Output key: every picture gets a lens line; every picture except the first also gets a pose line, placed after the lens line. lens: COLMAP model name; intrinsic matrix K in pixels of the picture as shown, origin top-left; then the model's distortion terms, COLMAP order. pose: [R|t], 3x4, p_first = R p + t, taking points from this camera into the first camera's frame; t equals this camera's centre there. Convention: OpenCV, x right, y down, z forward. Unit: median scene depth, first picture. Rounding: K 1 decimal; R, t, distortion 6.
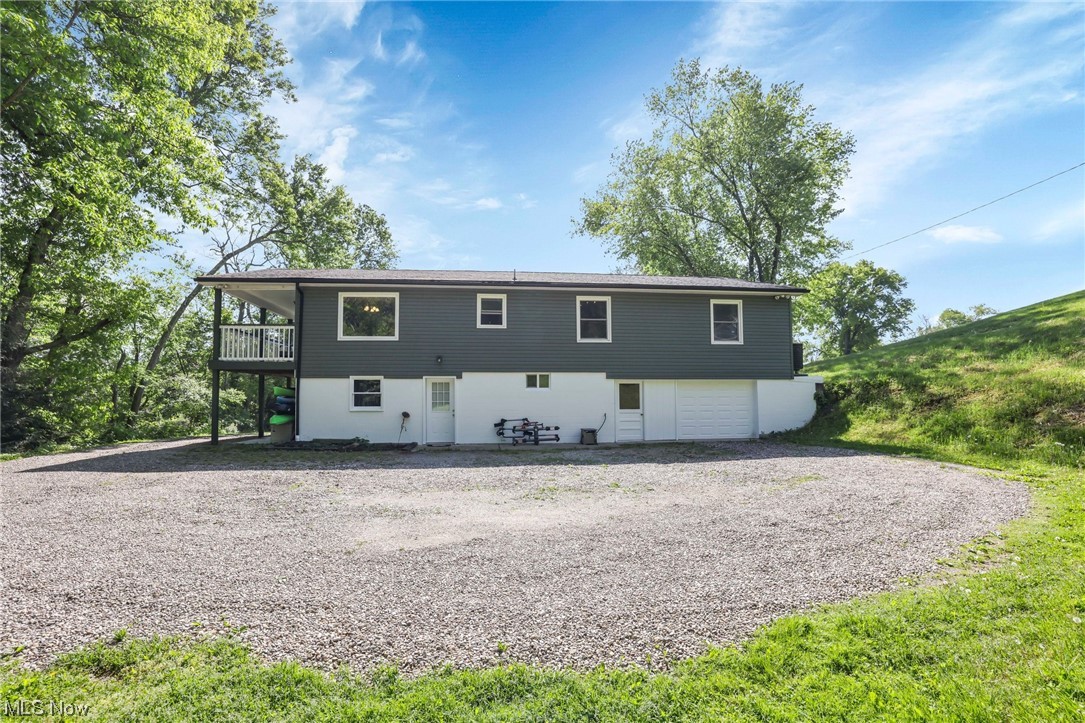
lens RADIAL K [[484.0, 0, 599.4], [0, 484.0, 366.0], [0, 0, 1]] dist [-0.002769, -0.009814]
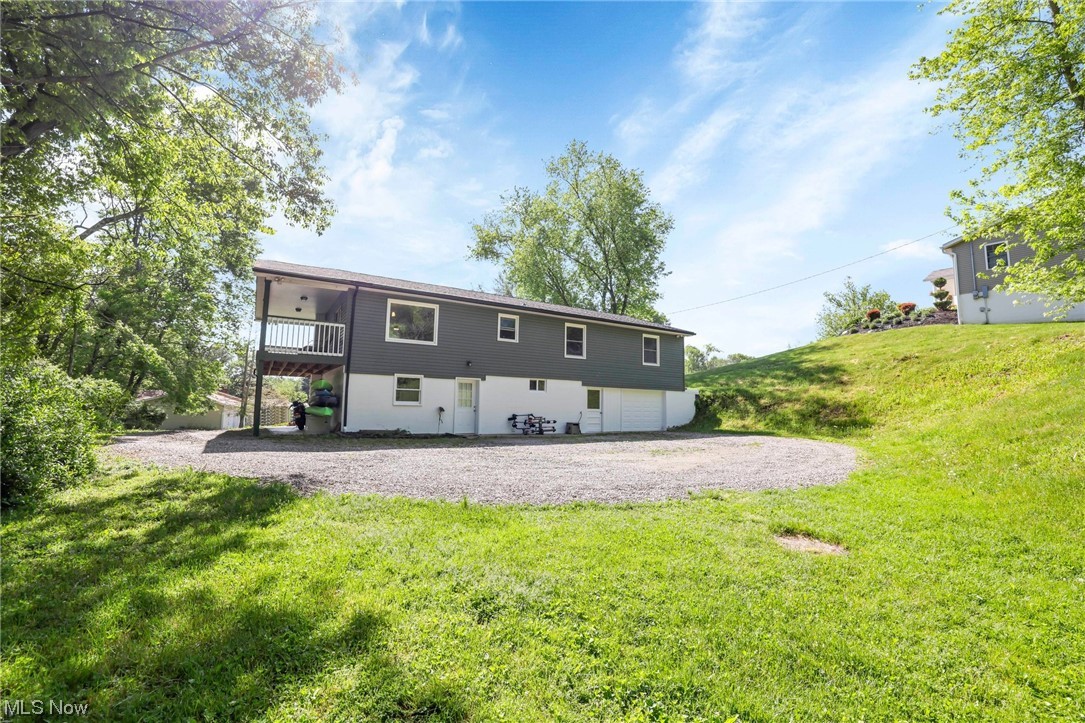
lens RADIAL K [[504.4, 0, 530.1], [0, 504.4, 350.8], [0, 0, 1]] dist [-0.023974, 0.000351]
pose [[0.888431, 0.074170, 0.452977, -0.761131], [-0.055428, 0.996972, -0.054530, 0.013774], [-0.455650, 0.023339, 0.889853, -0.189817]]
